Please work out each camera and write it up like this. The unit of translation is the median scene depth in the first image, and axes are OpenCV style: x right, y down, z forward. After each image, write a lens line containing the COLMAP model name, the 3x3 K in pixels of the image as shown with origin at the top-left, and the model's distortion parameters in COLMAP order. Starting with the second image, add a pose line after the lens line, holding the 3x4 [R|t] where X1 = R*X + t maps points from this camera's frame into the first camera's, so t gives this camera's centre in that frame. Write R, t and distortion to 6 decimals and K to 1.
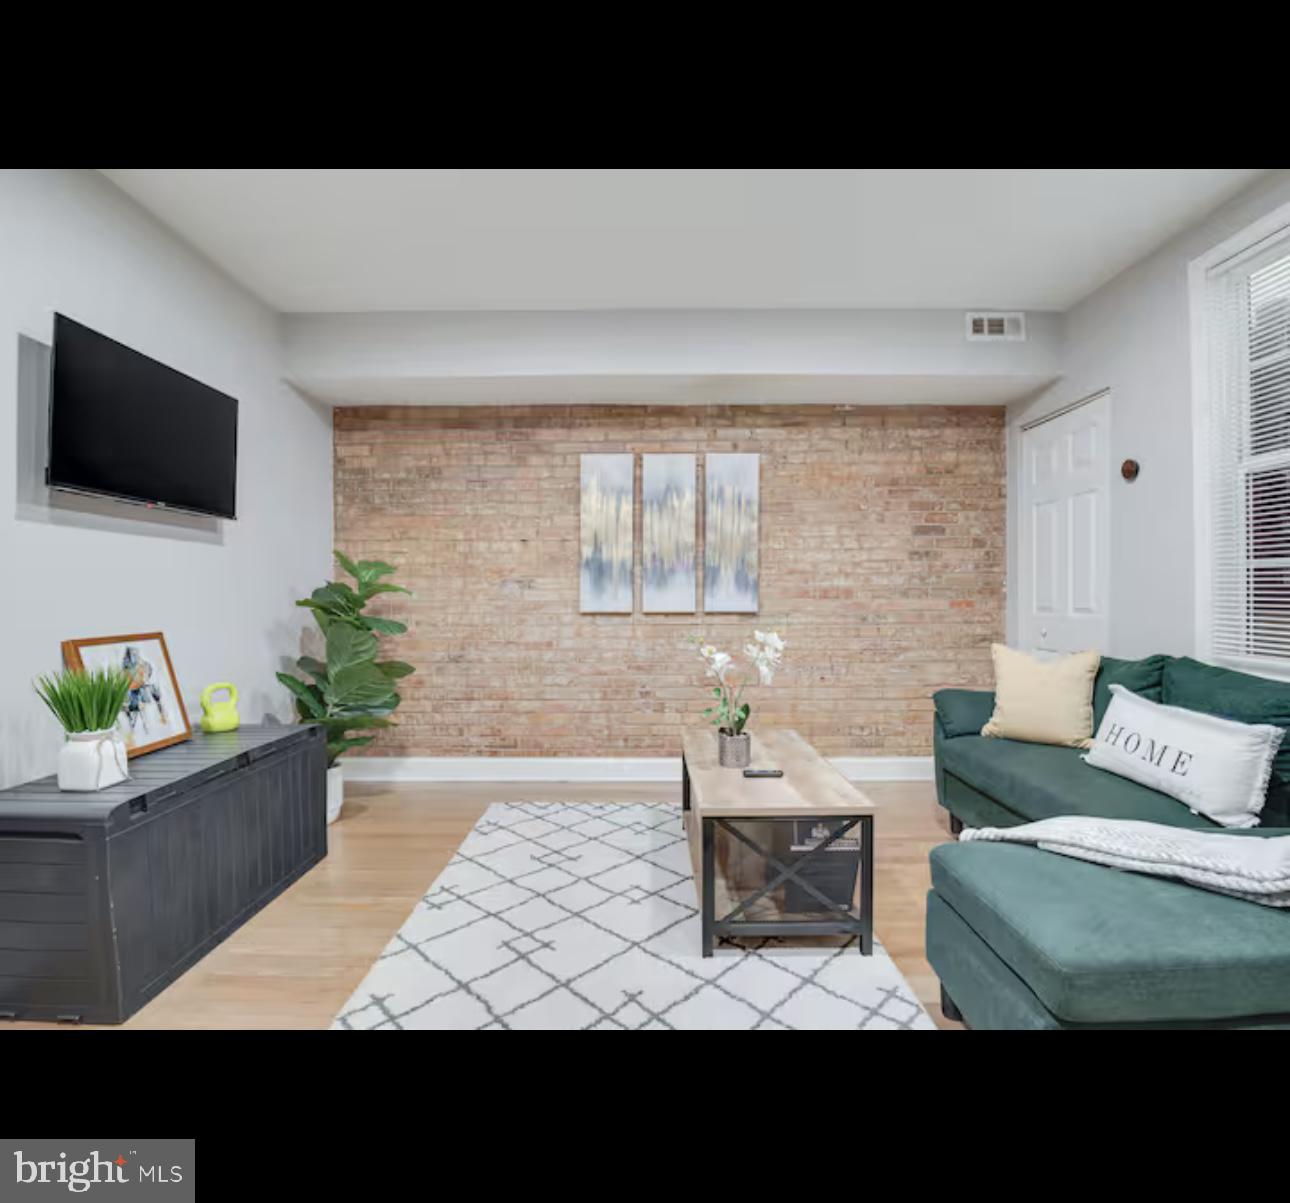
lens RADIAL K [[660.0, 0, 645.0], [0, 660.0, 601.5], [0, 0, 1]] dist [-0.027151, -0.000567]
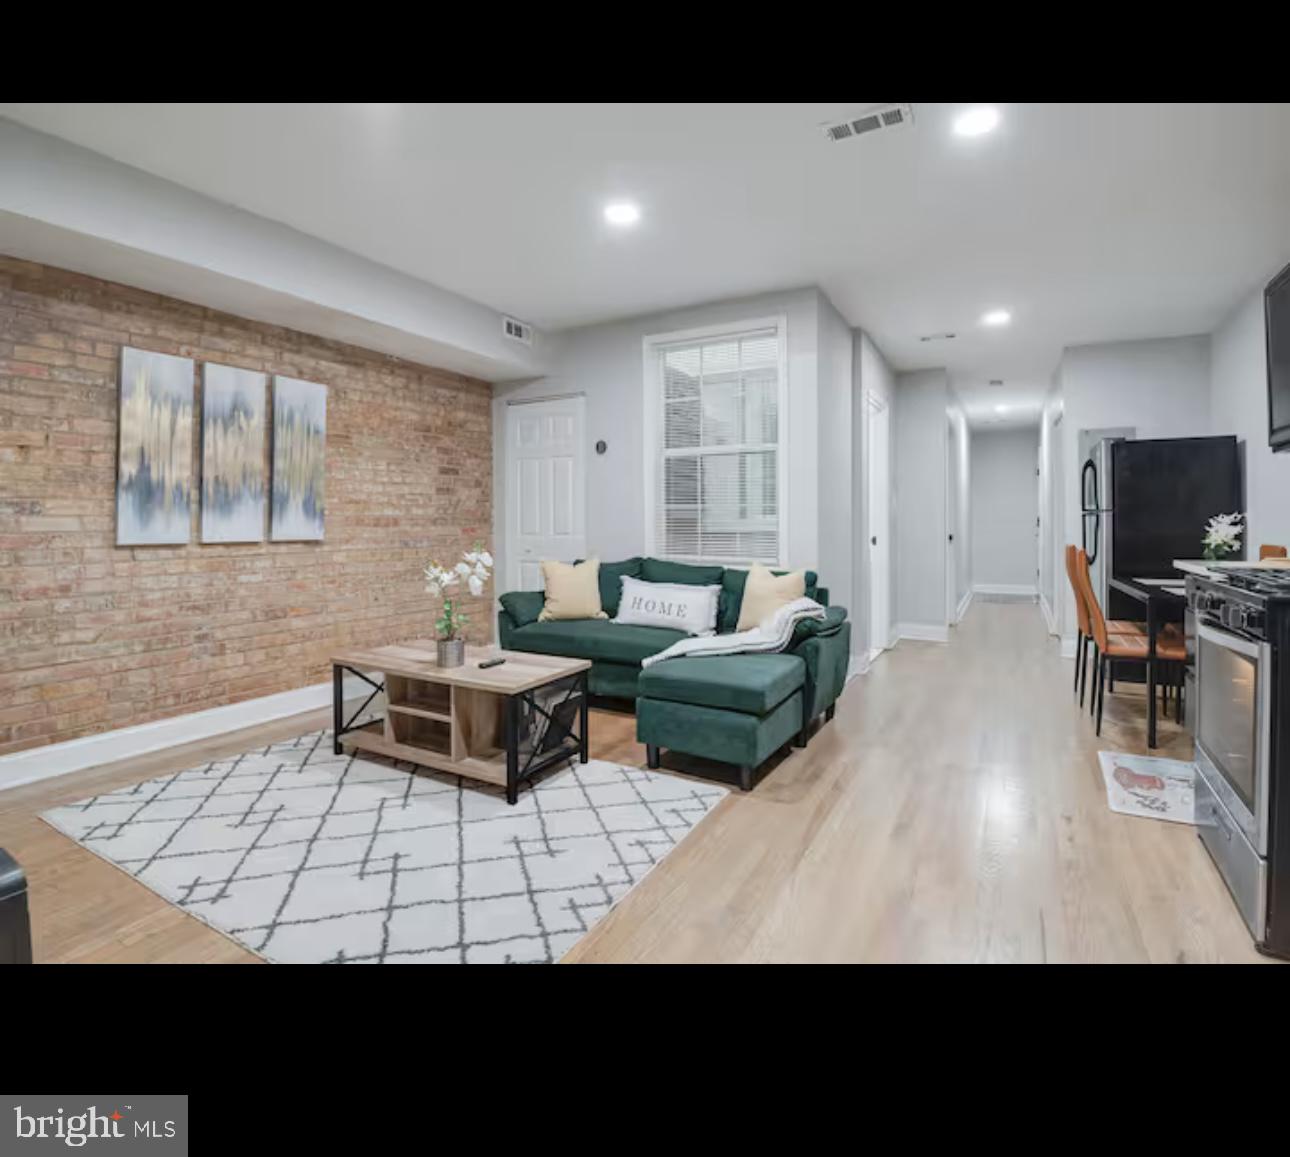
lens RADIAL K [[649.3, 0, 649.5], [0, 649.3, 515.6], [0, 0, 1]] dist [-0.019310, -0.010445]
pose [[0.483716, 0.010331, 0.875164, -0.457137], [0.009773, 0.999804, -0.017204, 0.000468], [-0.875171, 0.016875, 0.483520, 0.074694]]
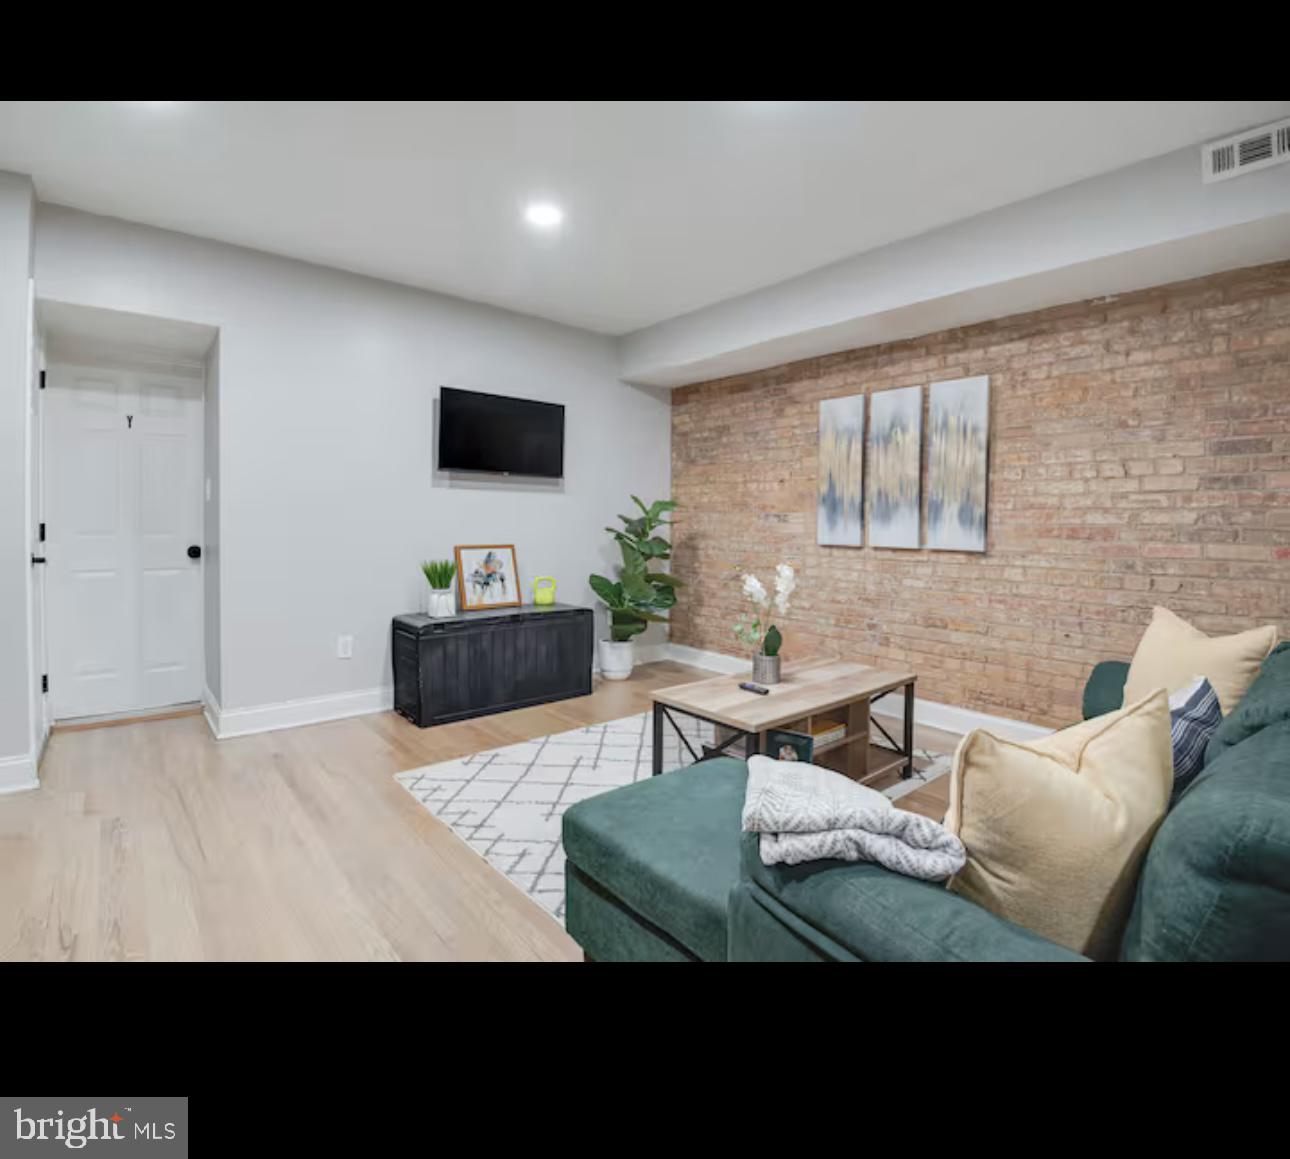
lens RADIAL K [[642.2, 0, 637.7], [0, 642.2, 532.4], [0, 0, 1]] dist [-0.024582, -0.009239]
pose [[0.642656, 0.024852, -0.765751, 0.528232], [-0.022578, 0.999654, 0.013494, -0.011208], [0.765822, 0.008617, 0.642995, 0.078850]]
